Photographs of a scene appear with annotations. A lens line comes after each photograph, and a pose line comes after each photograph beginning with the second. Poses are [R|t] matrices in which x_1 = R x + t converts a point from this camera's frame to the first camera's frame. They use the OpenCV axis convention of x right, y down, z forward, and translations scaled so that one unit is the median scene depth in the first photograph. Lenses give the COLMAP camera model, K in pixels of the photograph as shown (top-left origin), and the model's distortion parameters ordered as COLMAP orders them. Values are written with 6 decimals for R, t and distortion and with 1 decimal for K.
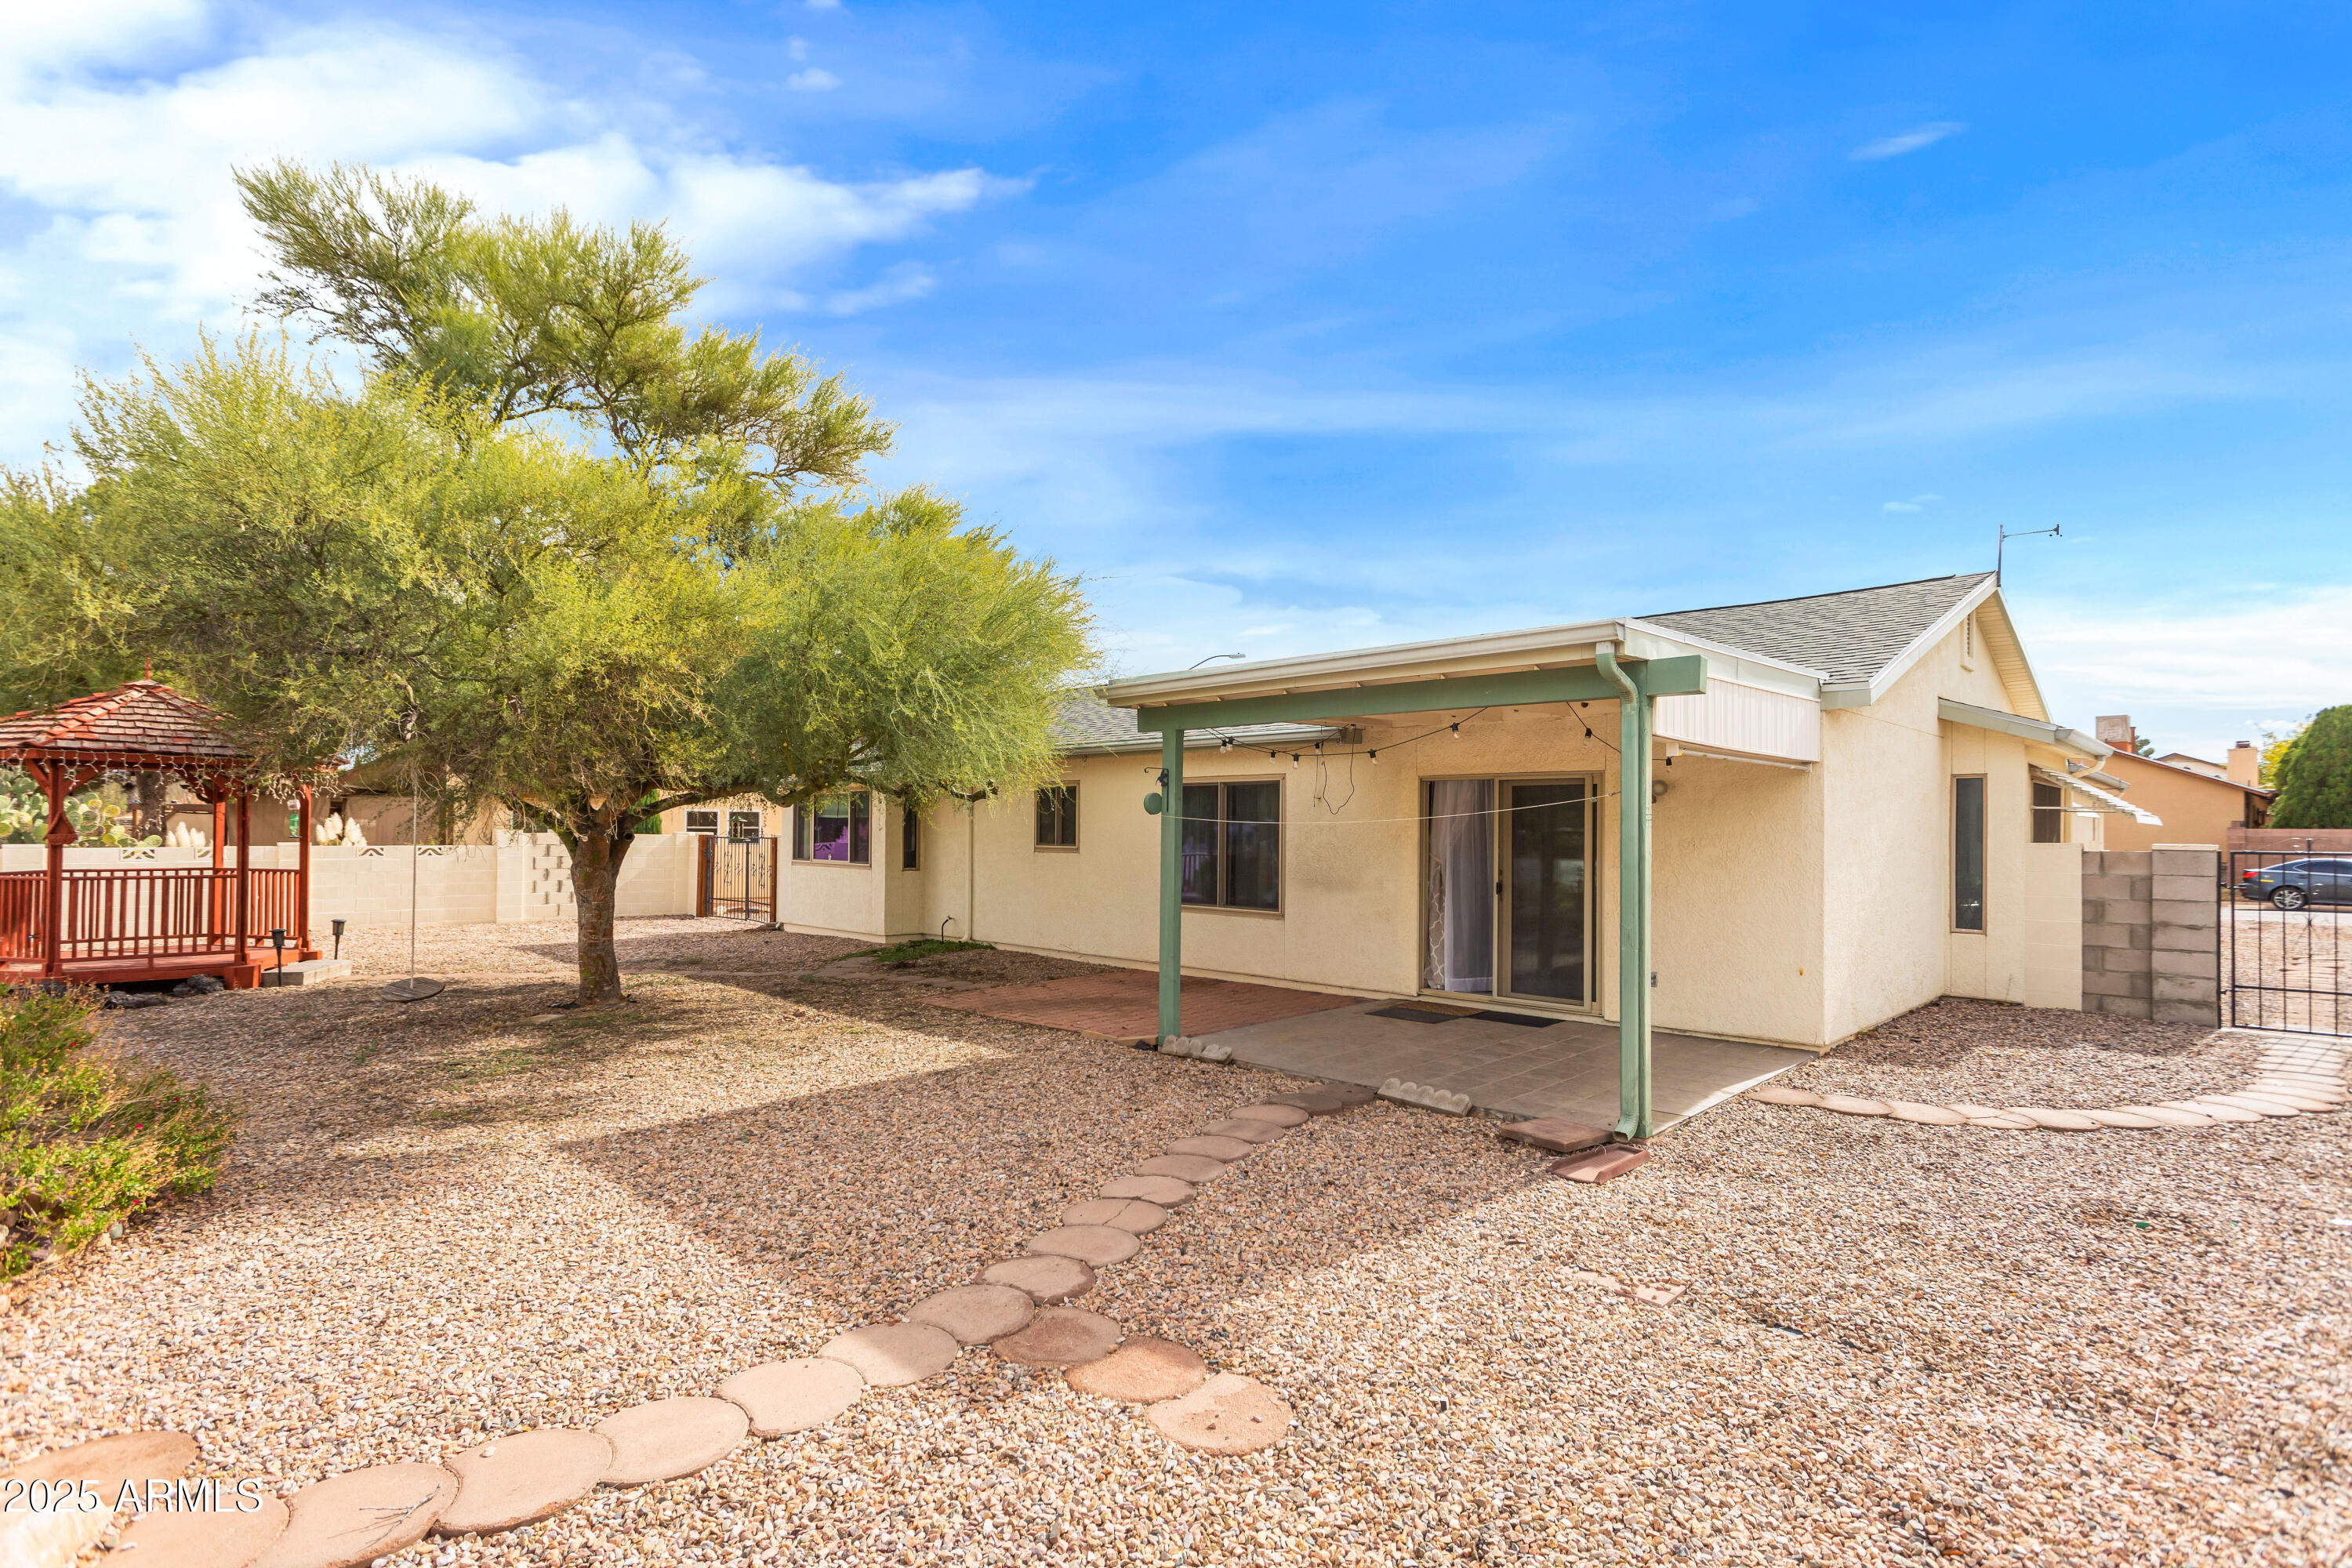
lens RADIAL K [[1140.3, 0, 1187.5], [0, 1140.3, 803.4], [0, 0, 1]] dist [0.007017, 0.000138]
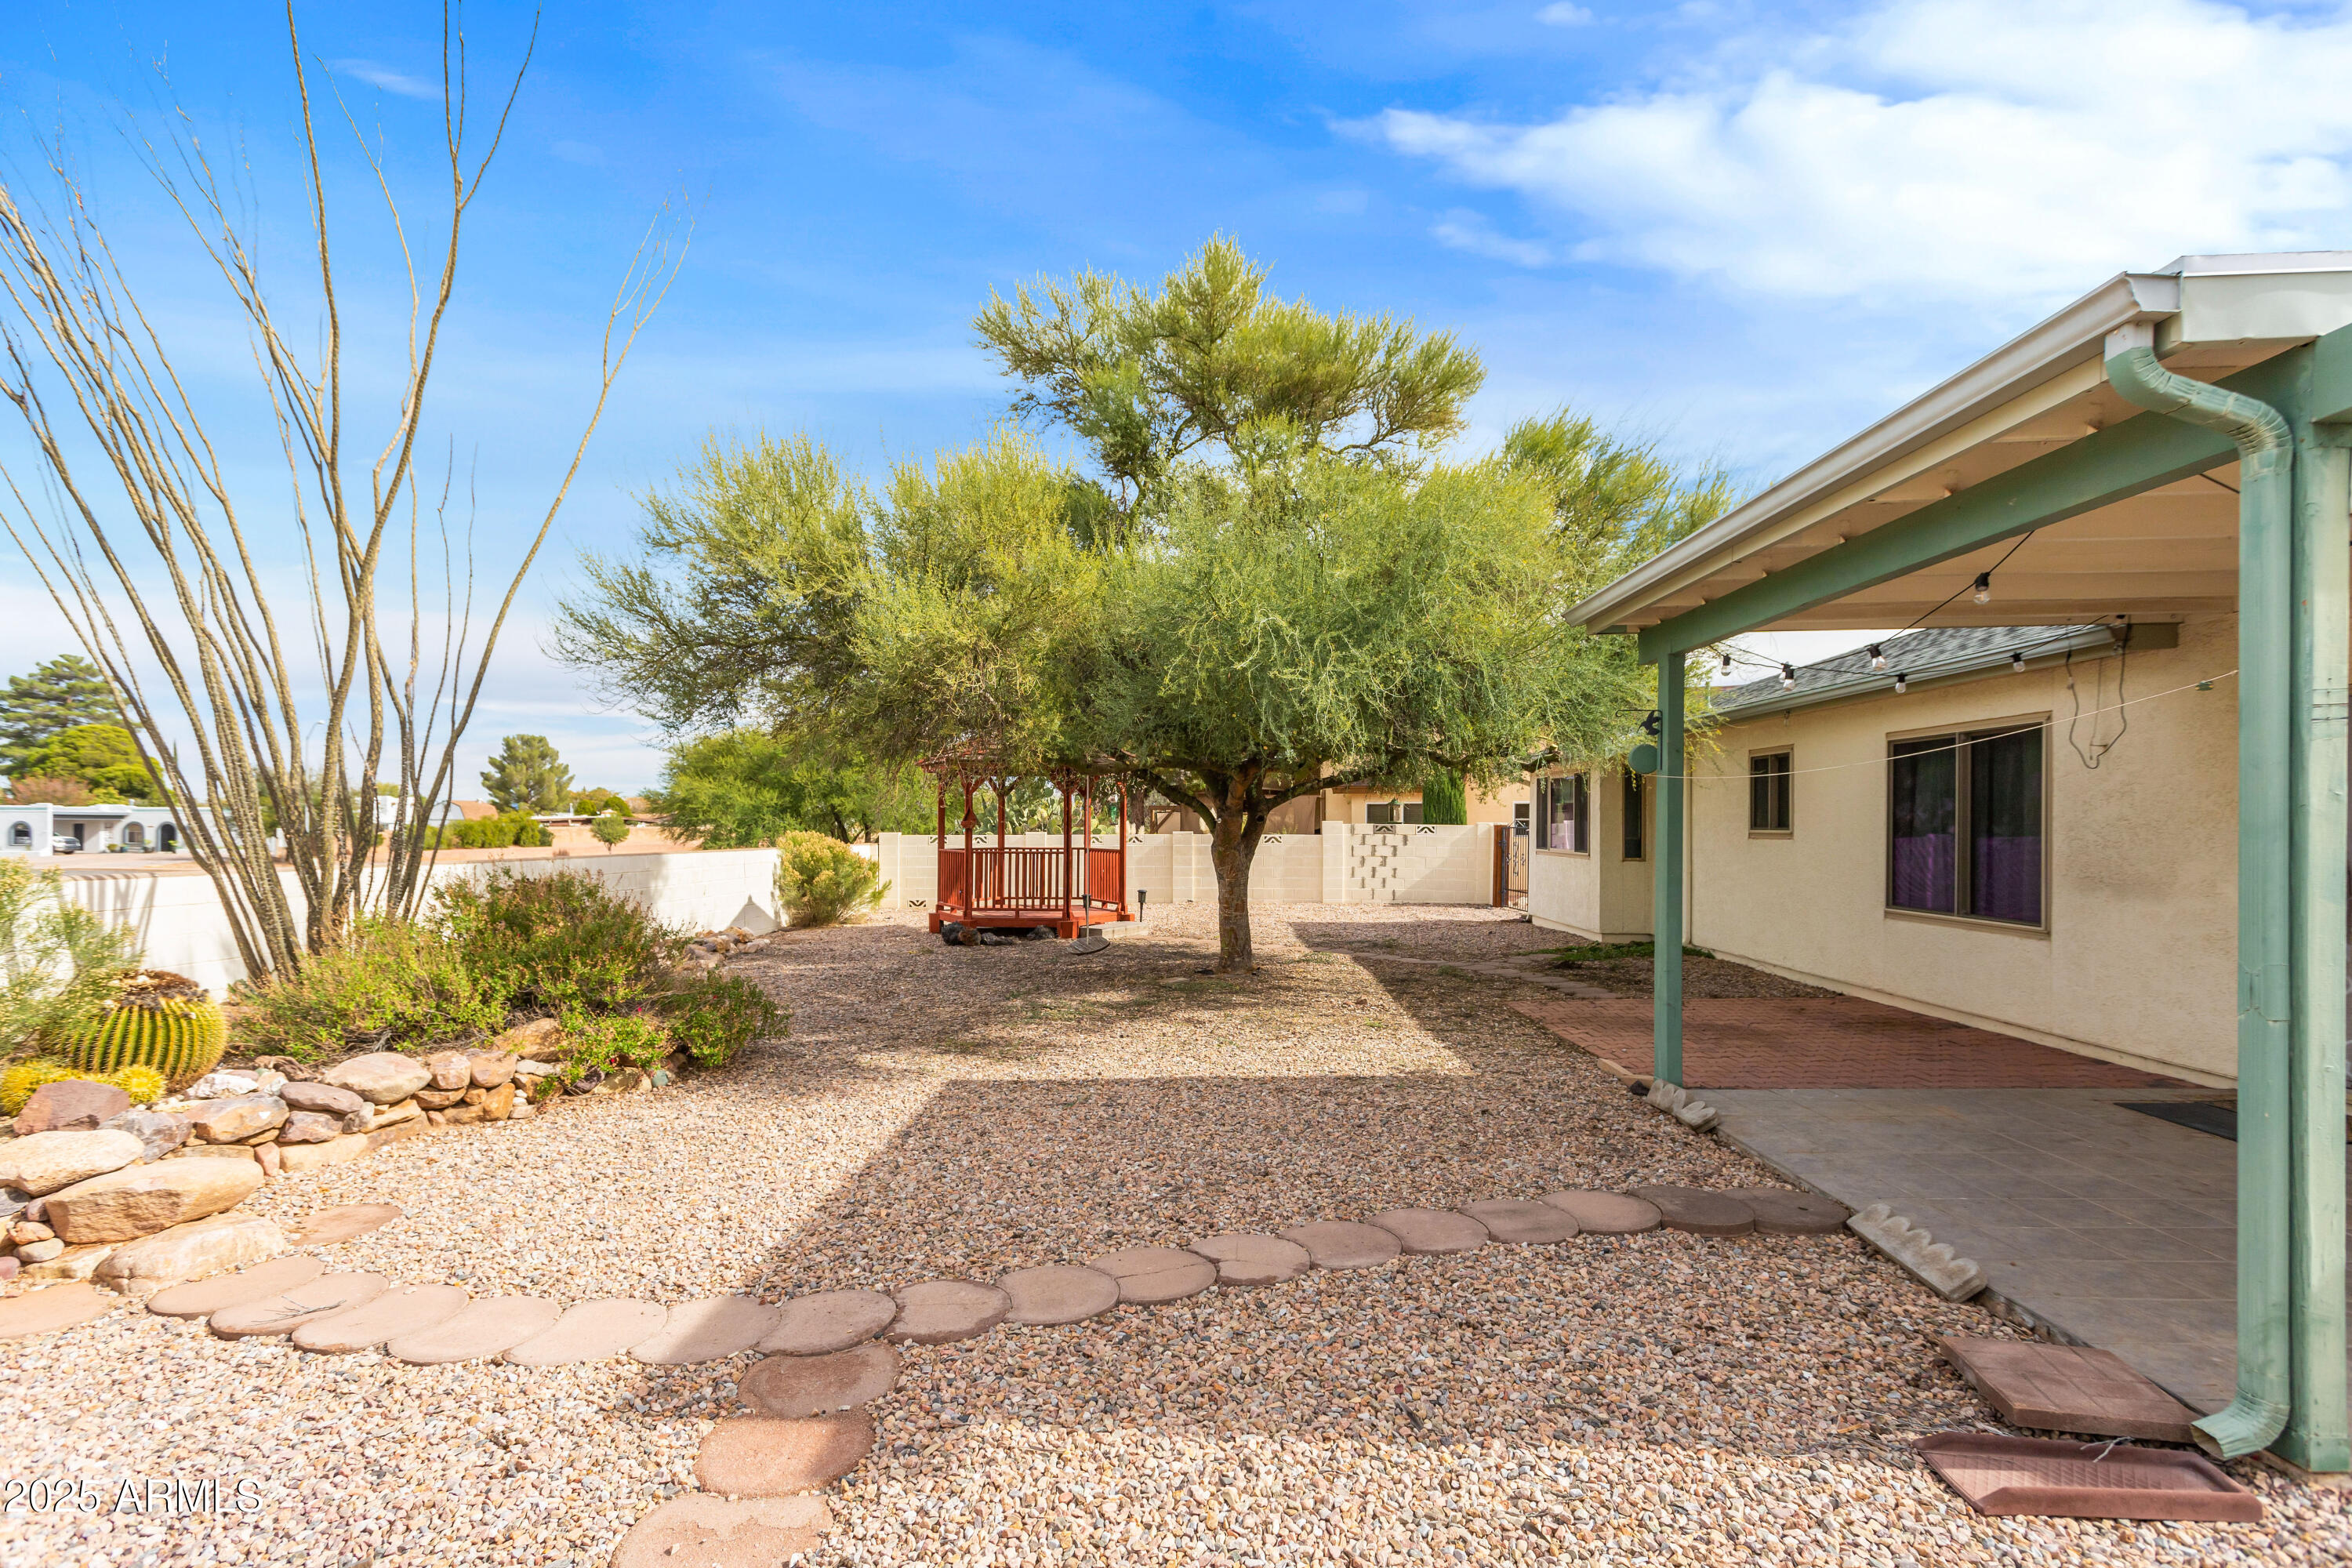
lens RADIAL K [[1140.3, 0, 1176.0], [0, 1140.3, 826.8], [0, 0, 1]] dist [0.007017, 0.000138]
pose [[0.679107, -0.004464, -0.734026, 0.253186], [0.019868, 0.999727, 0.012302, 0.023406], [0.733770, -0.022938, 0.679010, 0.238640]]
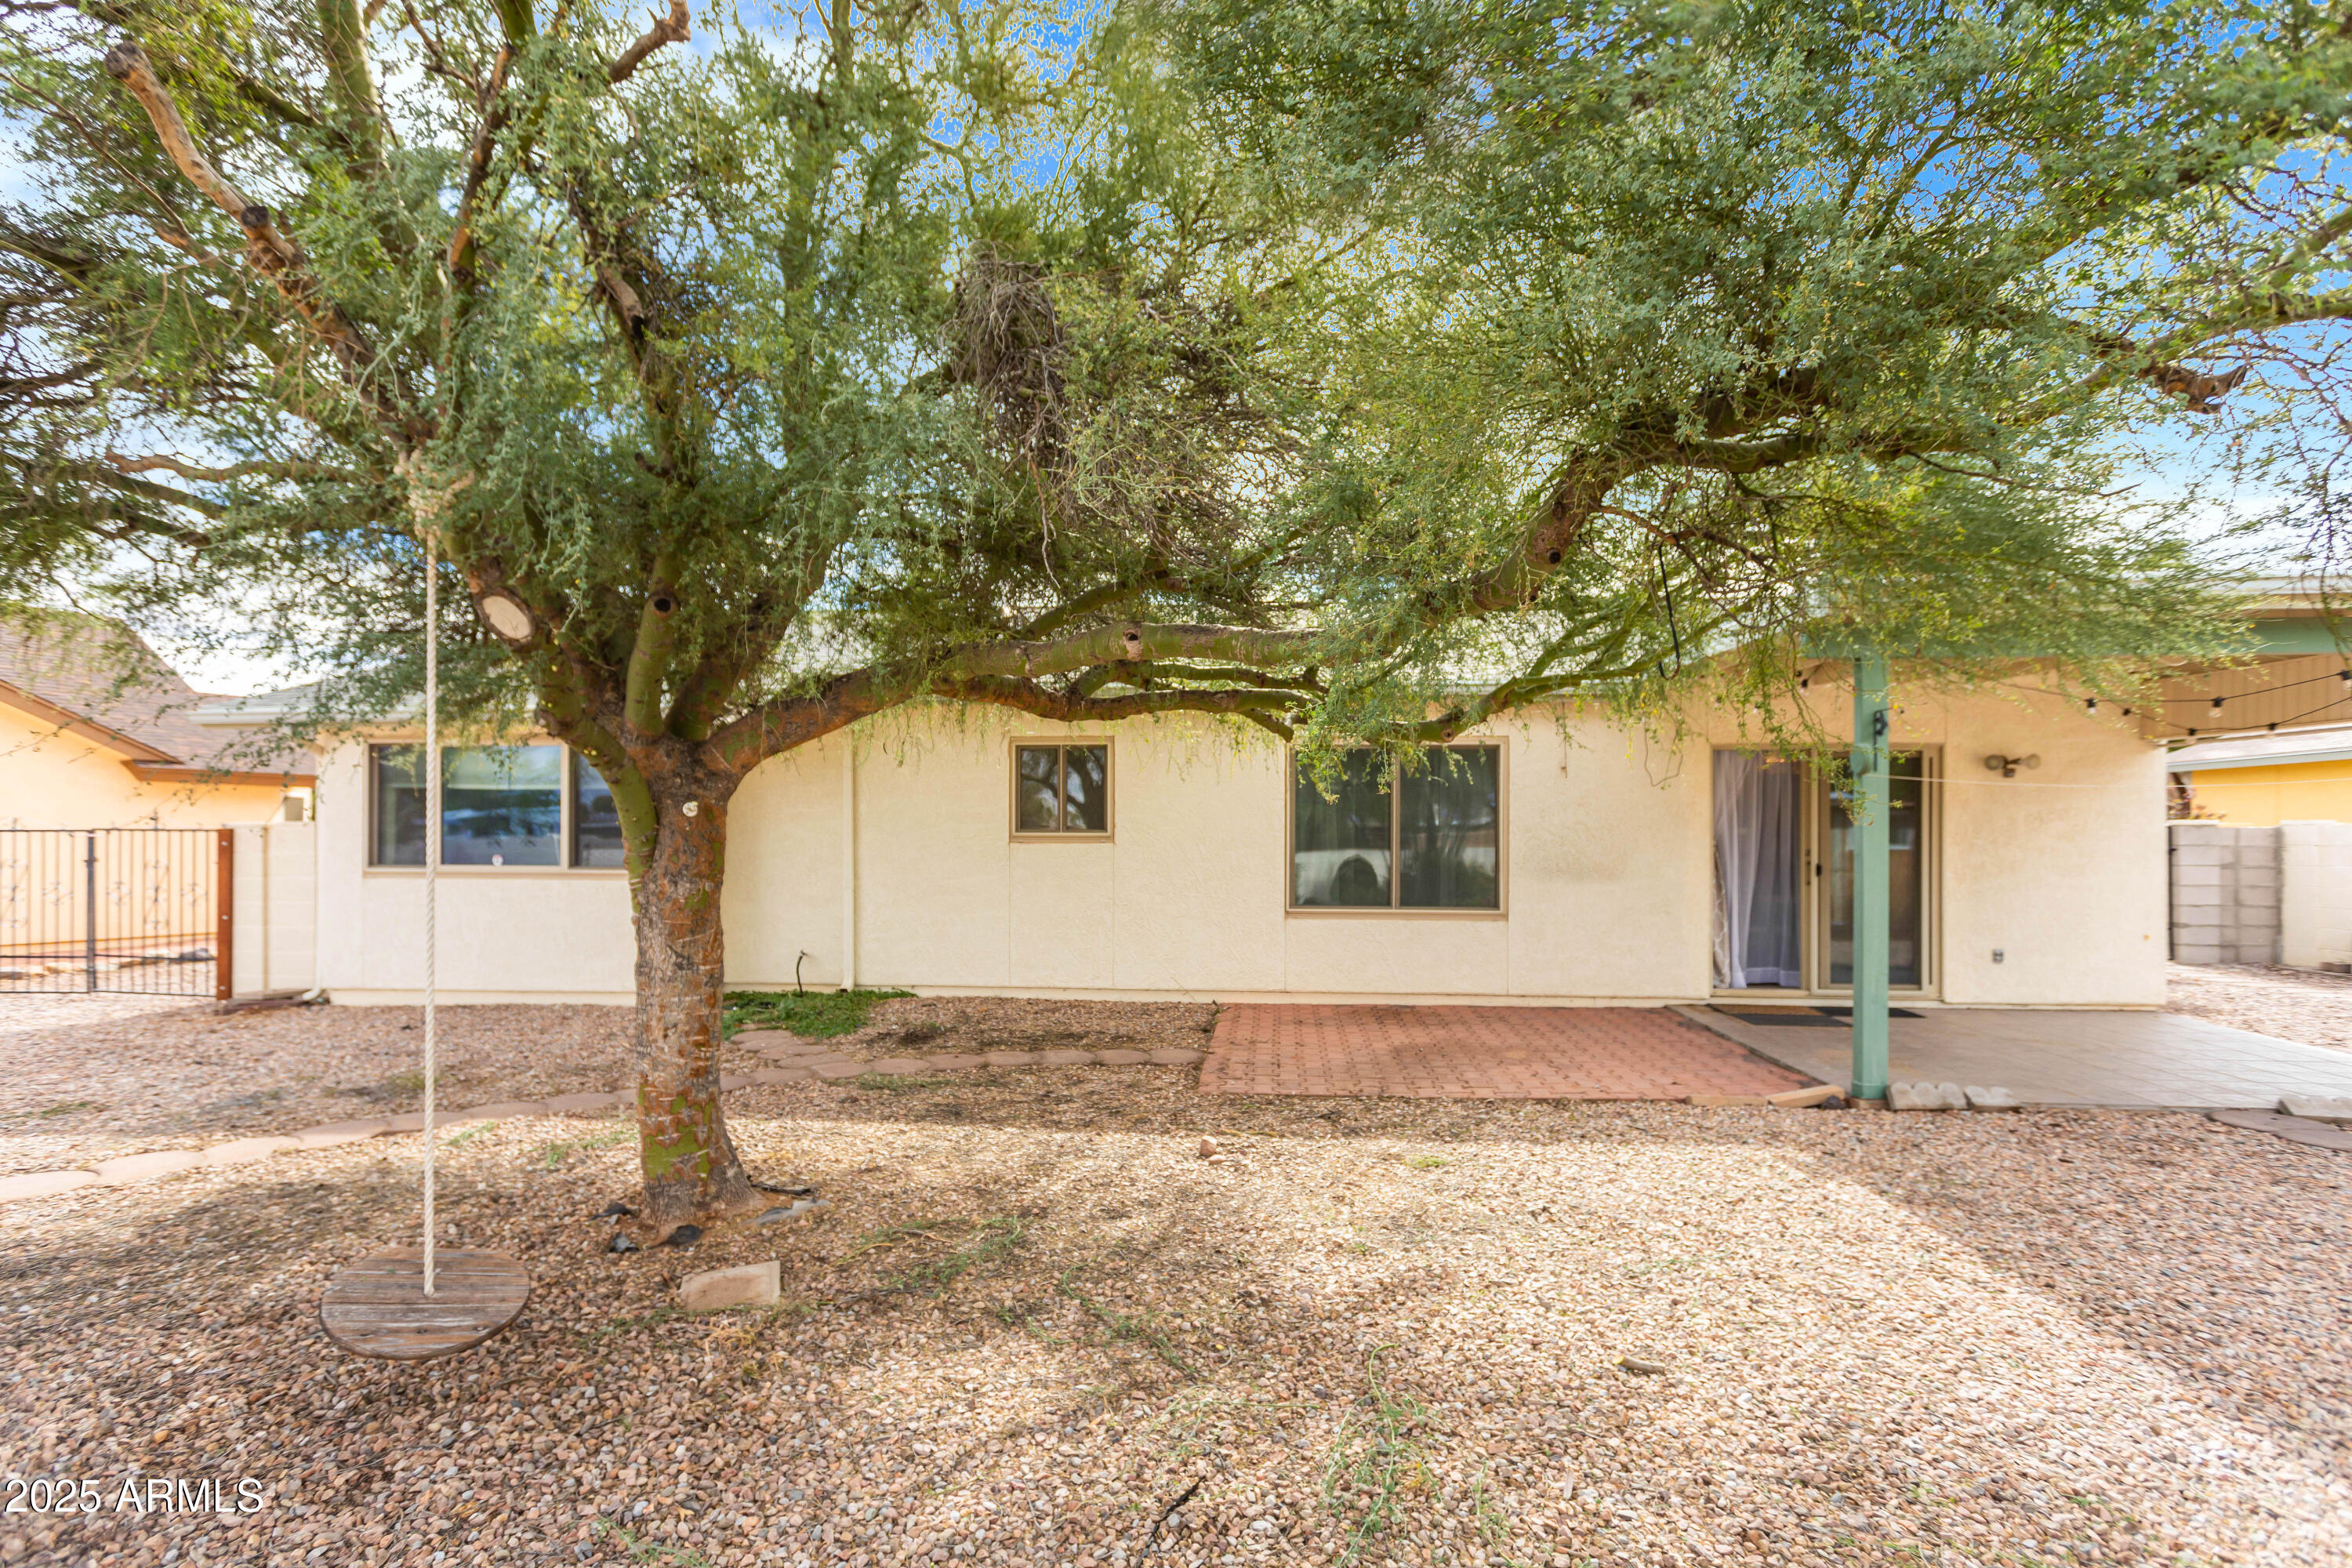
lens RADIAL K [[1140.3, 0, 1176.9], [0, 1140.3, 818.5], [0, 0, 1]] dist [0.007017, 0.000138]
pose [[0.780073, 0.000611, 0.625688, -0.666085], [-0.009244, 0.999902, 0.010549, 0.028222], [-0.625620, -0.014013, 0.780002, 0.601895]]
